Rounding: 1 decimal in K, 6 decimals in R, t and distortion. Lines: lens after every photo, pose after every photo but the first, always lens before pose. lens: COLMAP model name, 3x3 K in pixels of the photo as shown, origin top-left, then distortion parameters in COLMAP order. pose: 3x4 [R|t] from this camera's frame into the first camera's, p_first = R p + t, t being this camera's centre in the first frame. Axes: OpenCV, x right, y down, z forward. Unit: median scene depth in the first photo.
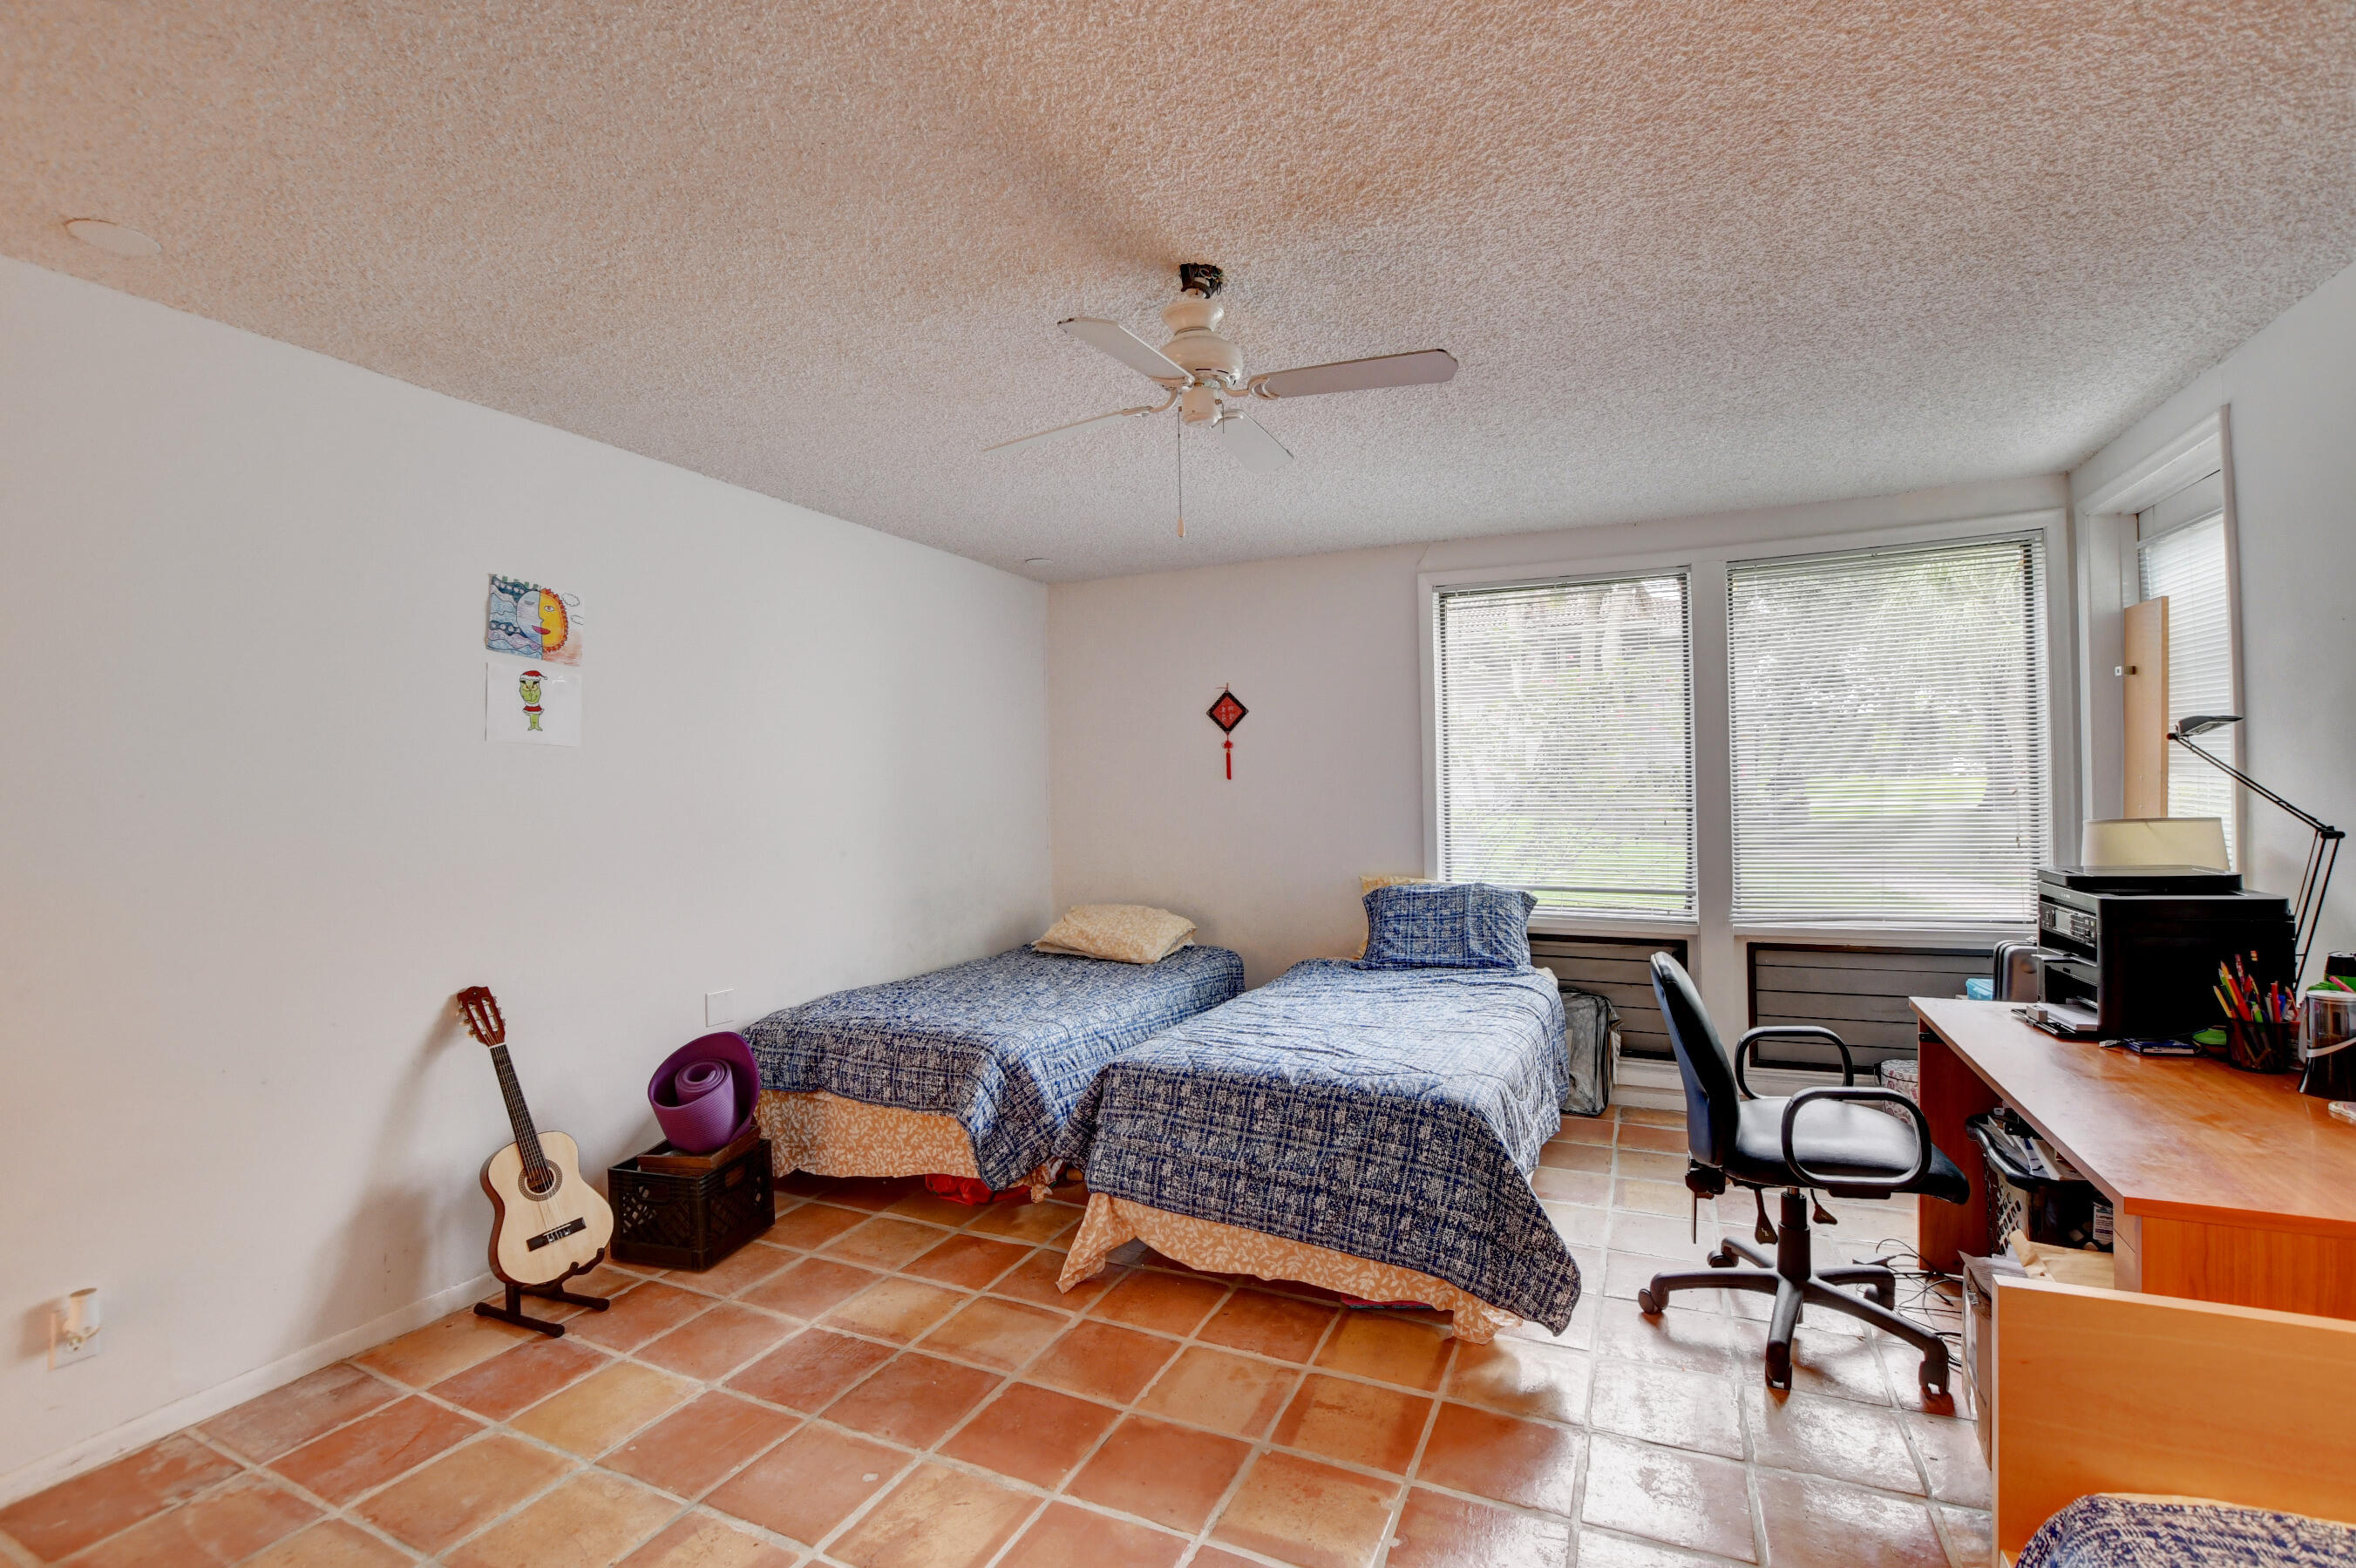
lens RADIAL K [[1035.1, 0, 1169.9], [0, 1035.1, 789.1], [0, 0, 1]] dist [-0.026607, 0.000996]
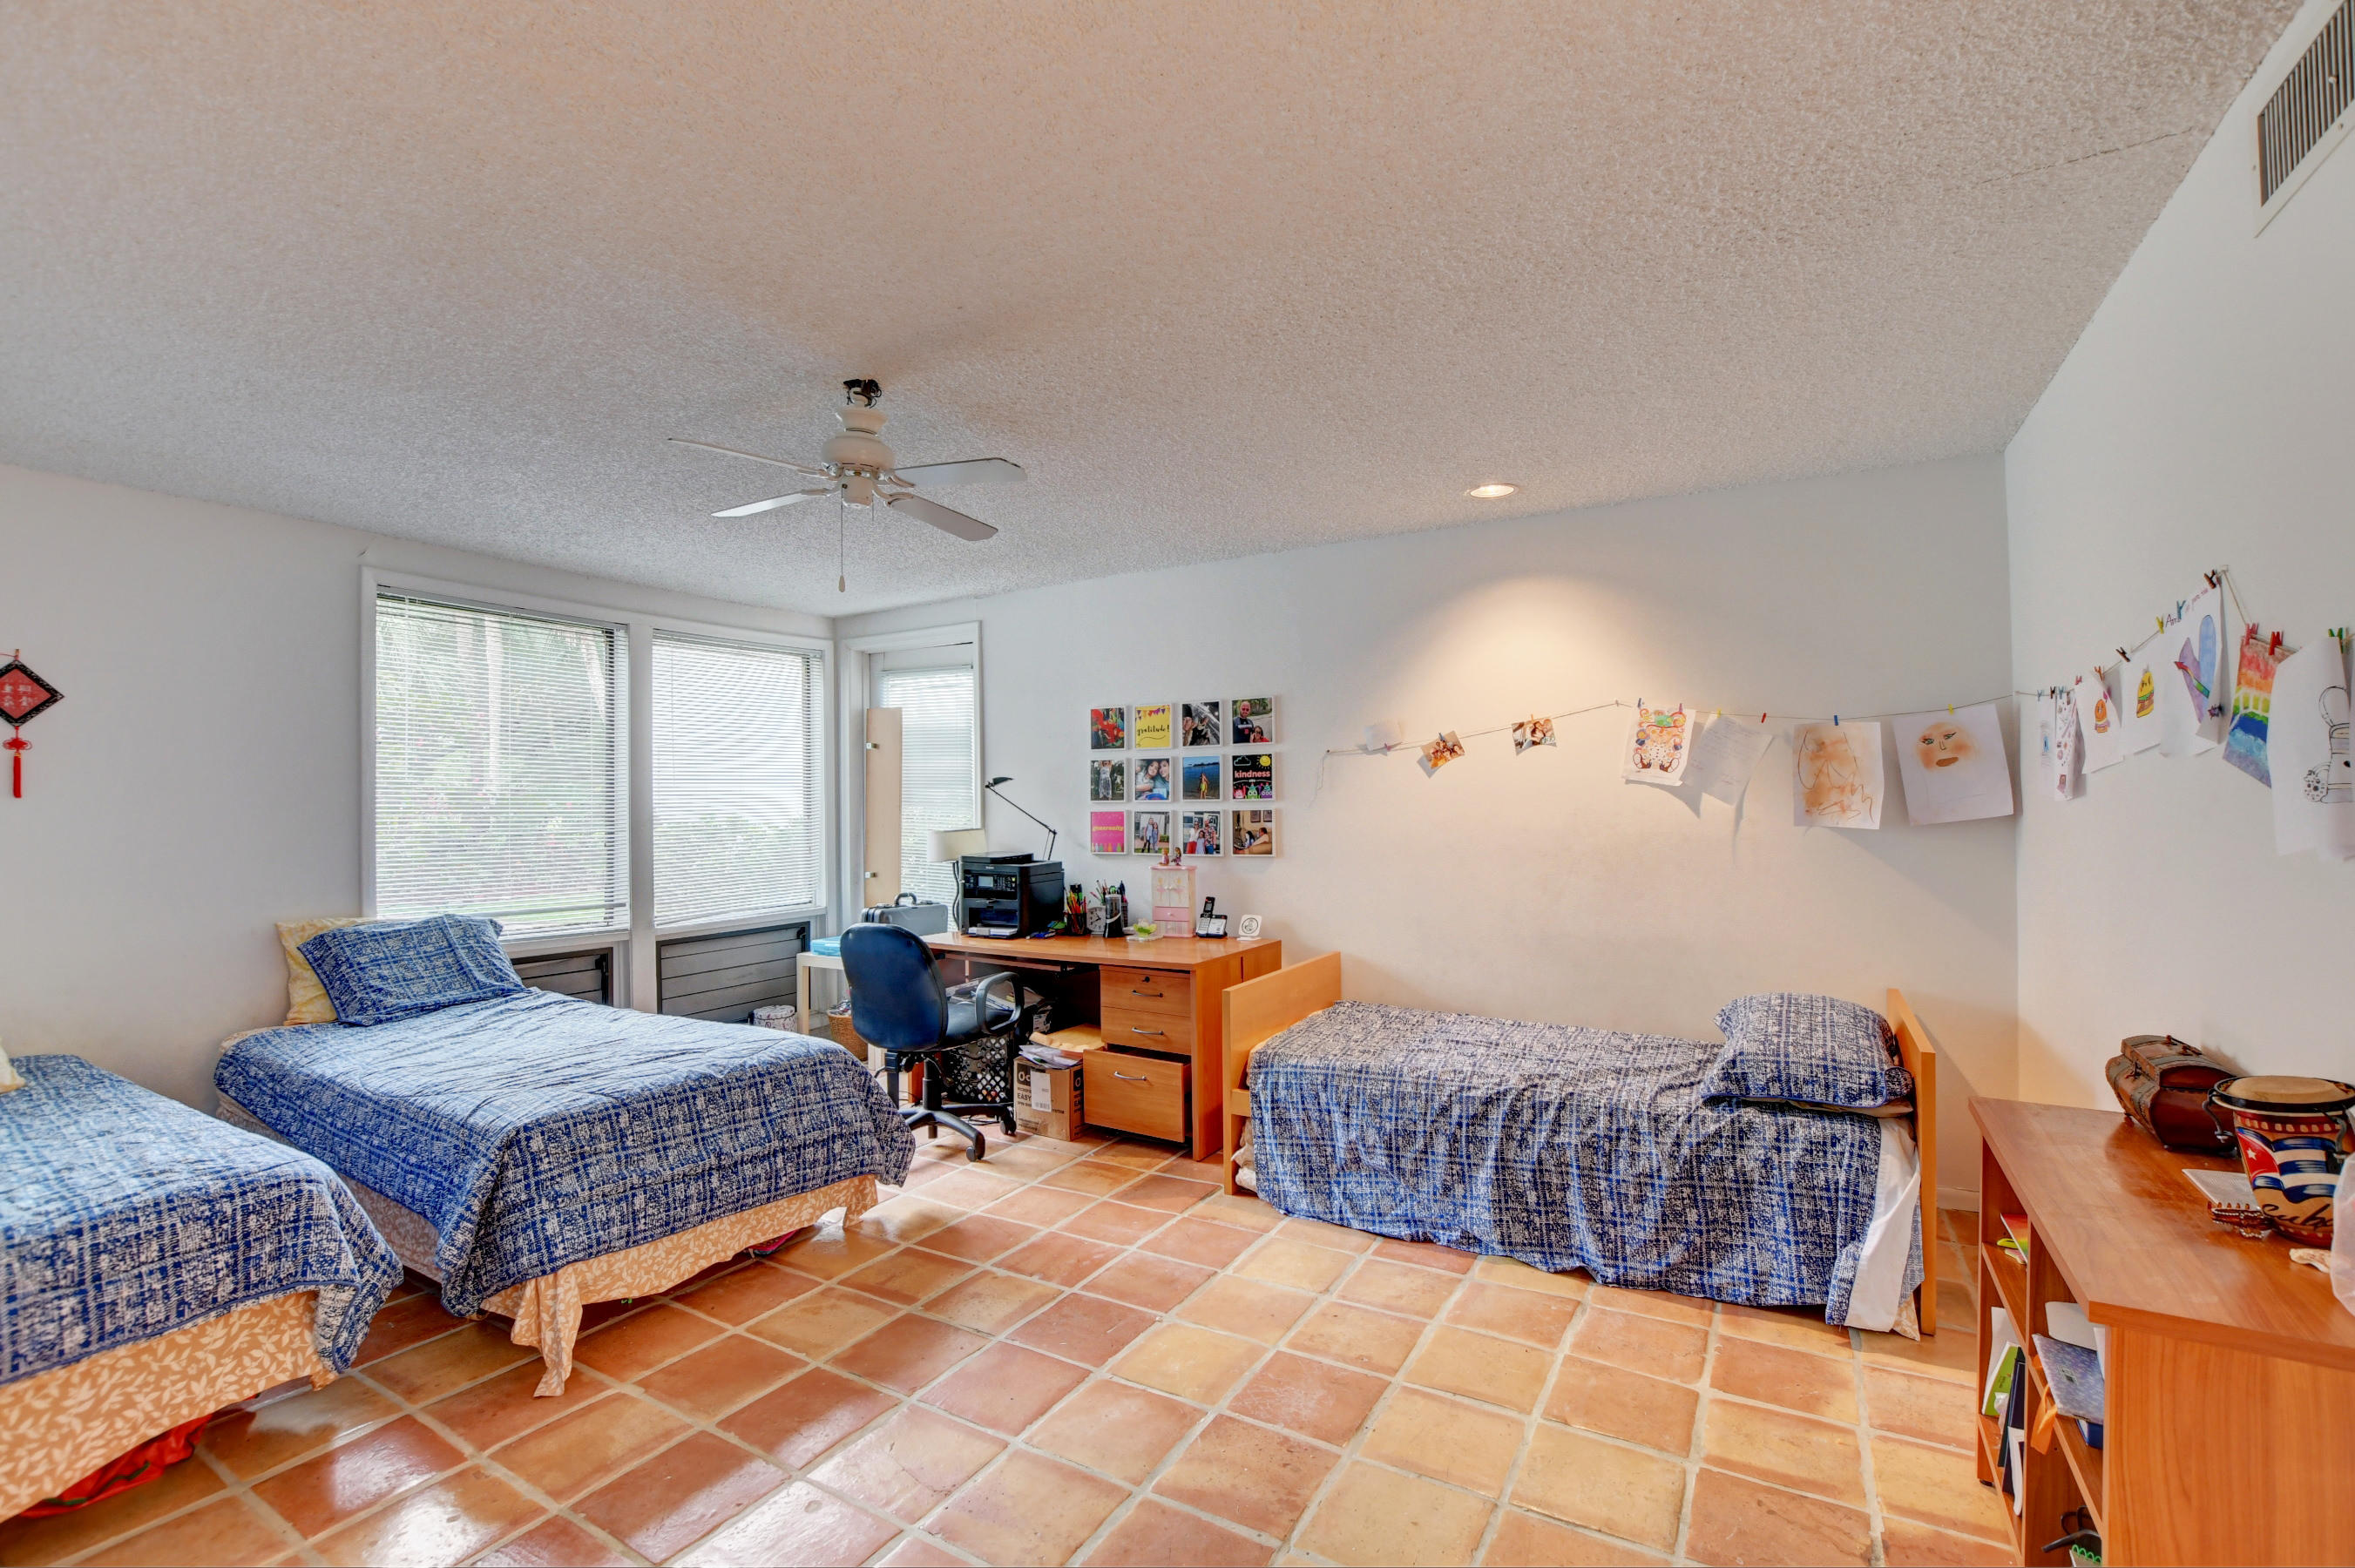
lens RADIAL K [[1034.6, 0, 1173.9], [0, 1034.6, 794.4], [0, 0, 1]] dist [-0.026607, 0.000996]
pose [[0.095660, 0.027143, 0.995044, -0.780191], [0.006699, 0.999588, -0.027911, 0.017125], [-0.995392, 0.009336, 0.095439, 0.351381]]
